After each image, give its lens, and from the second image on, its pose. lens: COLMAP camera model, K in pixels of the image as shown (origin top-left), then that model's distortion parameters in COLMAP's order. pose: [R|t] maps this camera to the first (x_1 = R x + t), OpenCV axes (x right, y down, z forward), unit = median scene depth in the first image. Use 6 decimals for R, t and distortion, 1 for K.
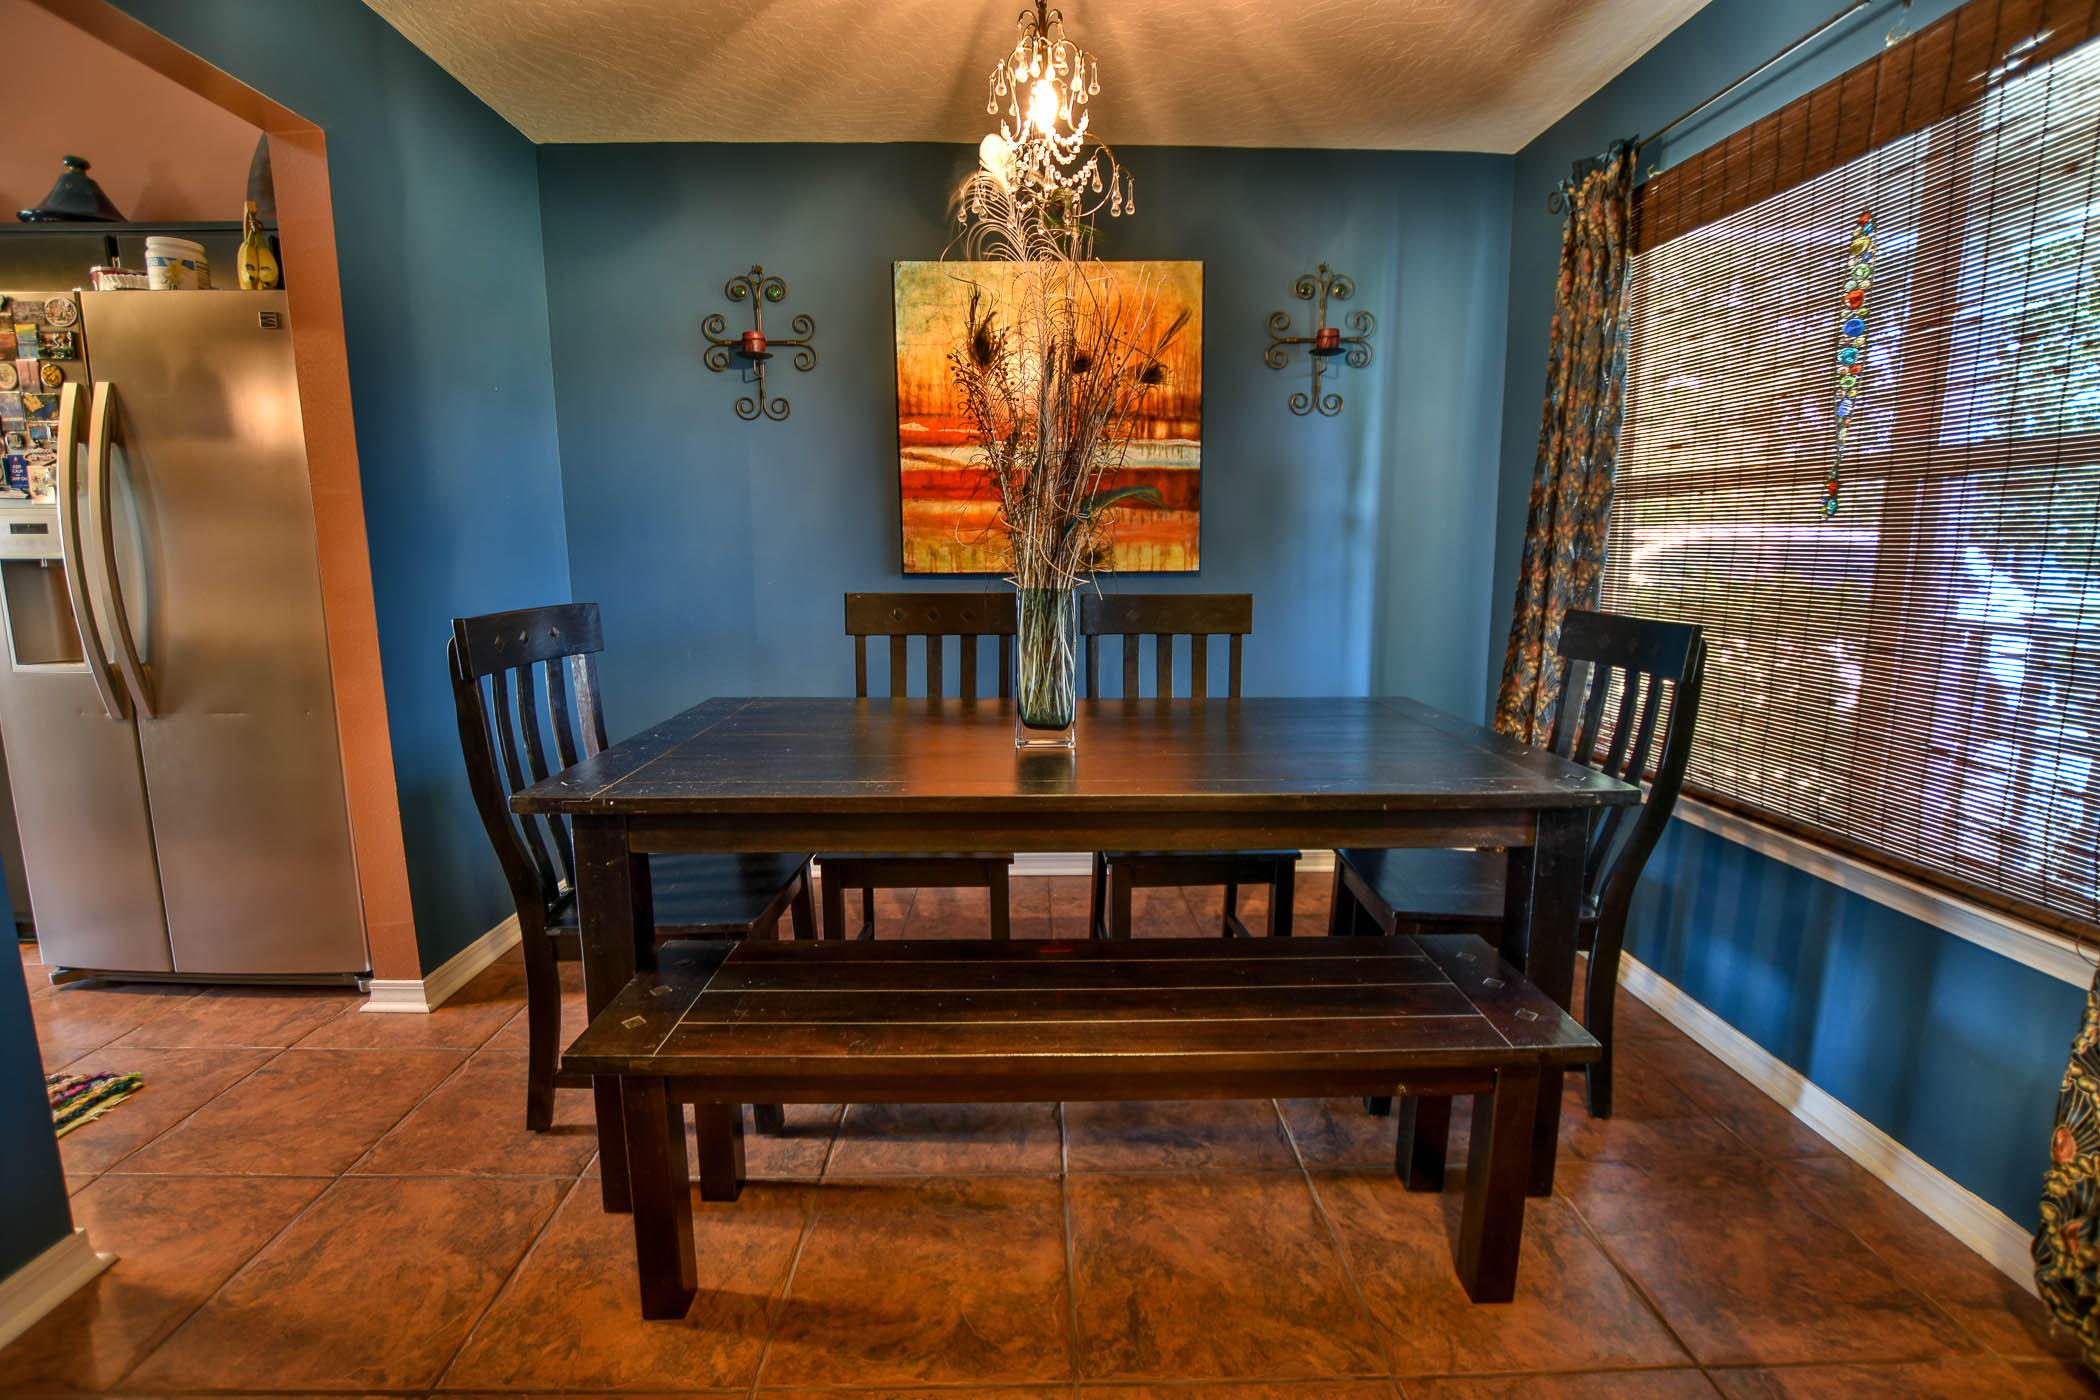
lens RADIAL K [[950.4, 0, 1050.3], [0, 950.4, 704.7], [0, 0, 1]] dist [-0.011808, -0.000325]
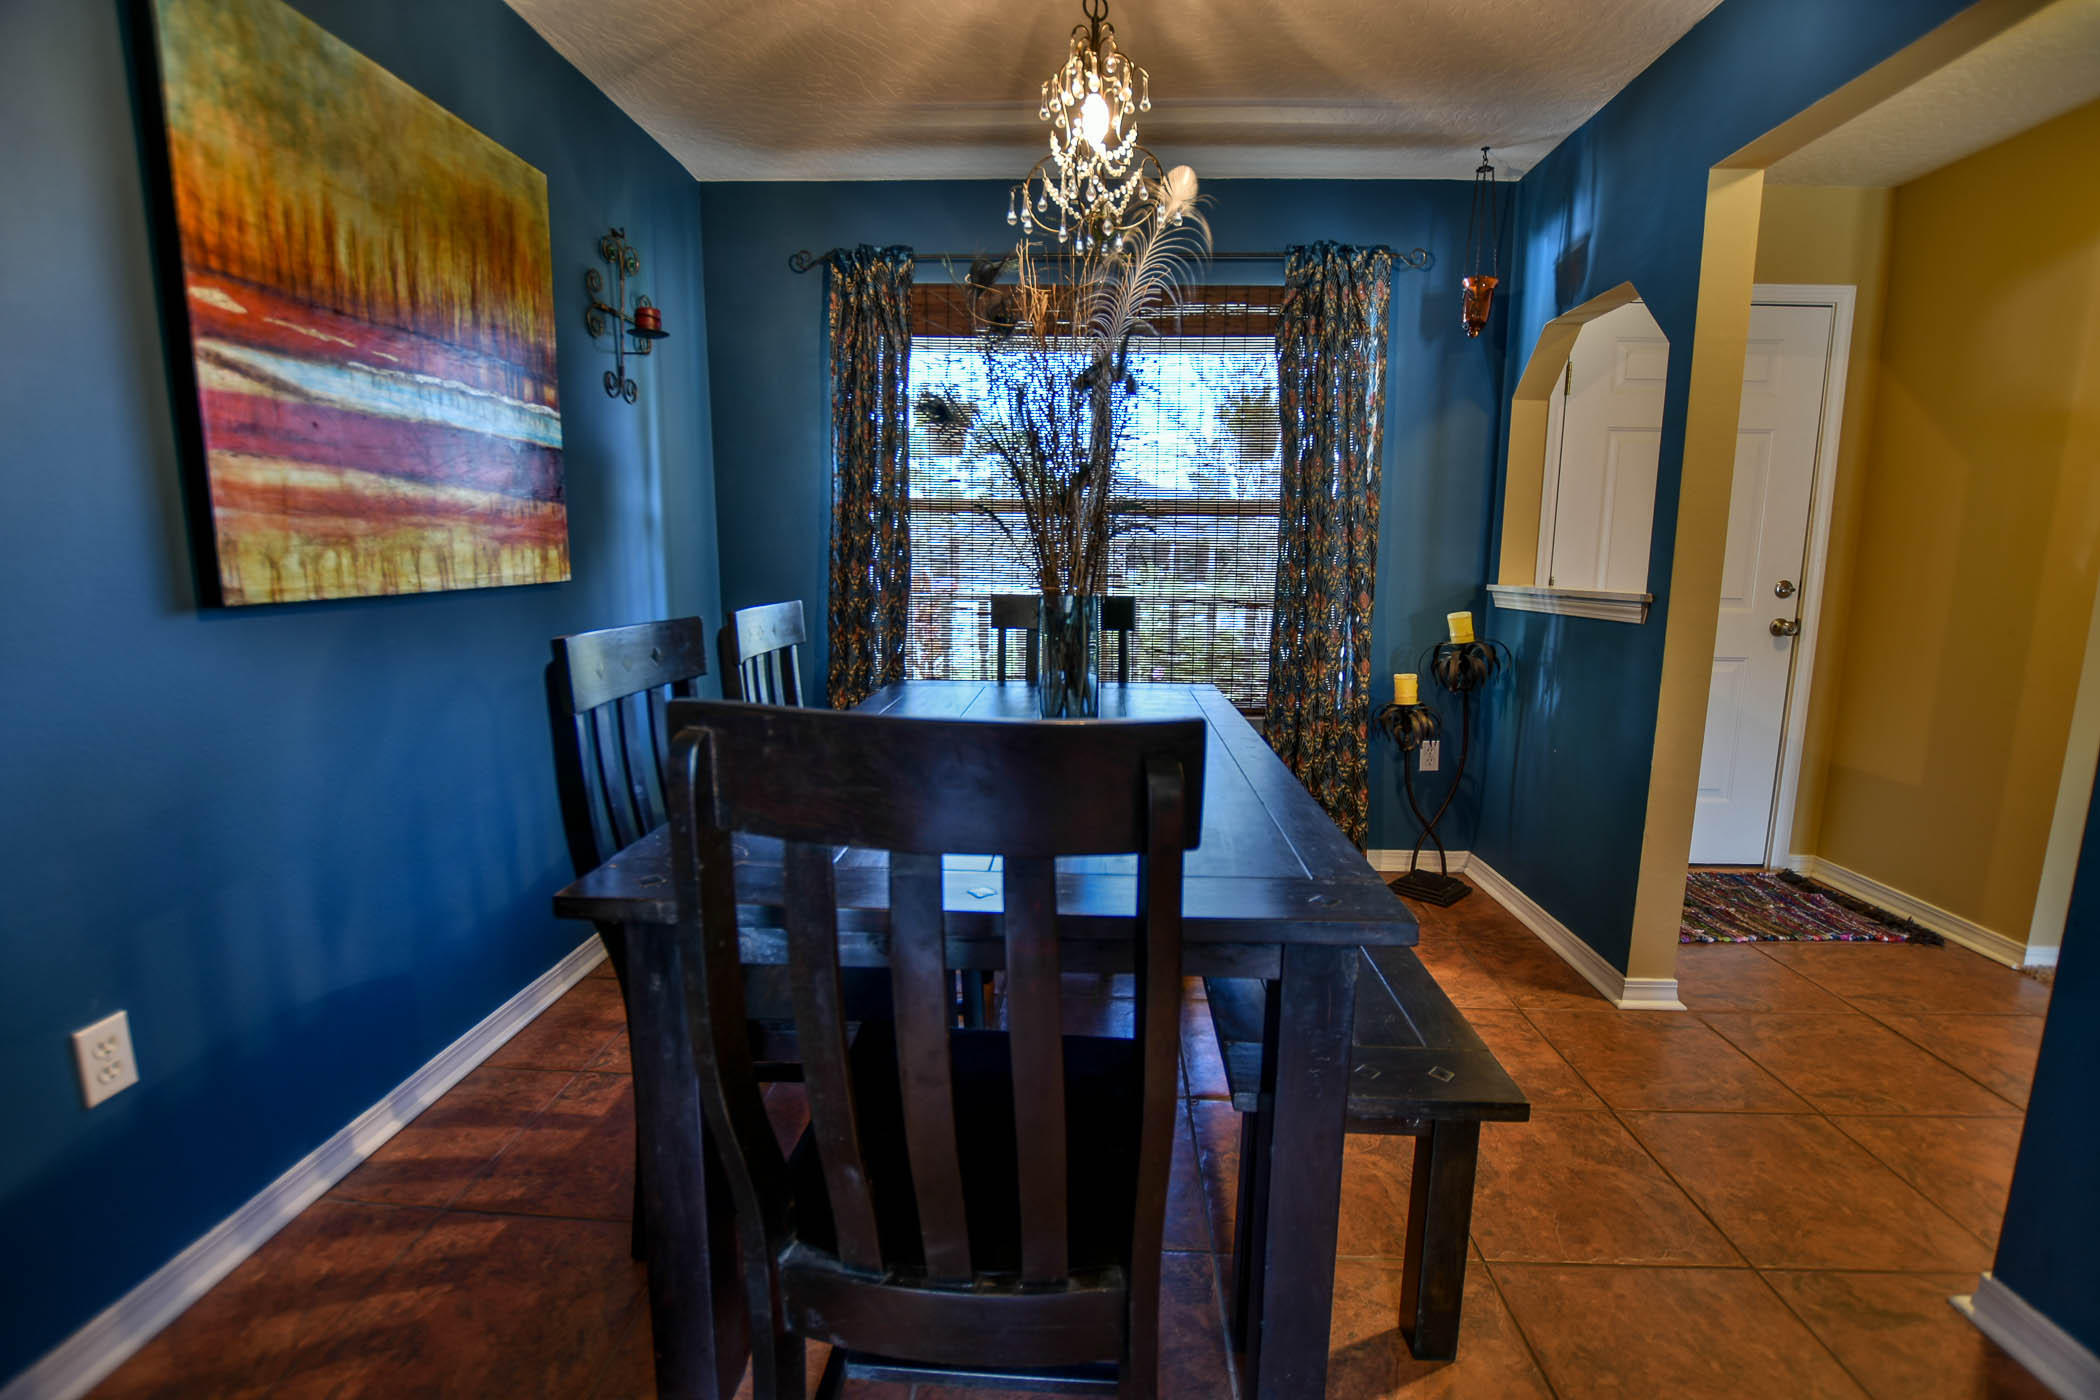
lens RADIAL K [[950.4, 0, 1055.3], [0, 950.4, 705.8], [0, 0, 1]] dist [-0.011808, -0.000325]
pose [[0.065655, -0.161758, 0.984644, -0.607440], [0.148699, 0.977341, 0.150643, -0.102095], [-0.986701, 0.136525, 0.088221, 0.571889]]
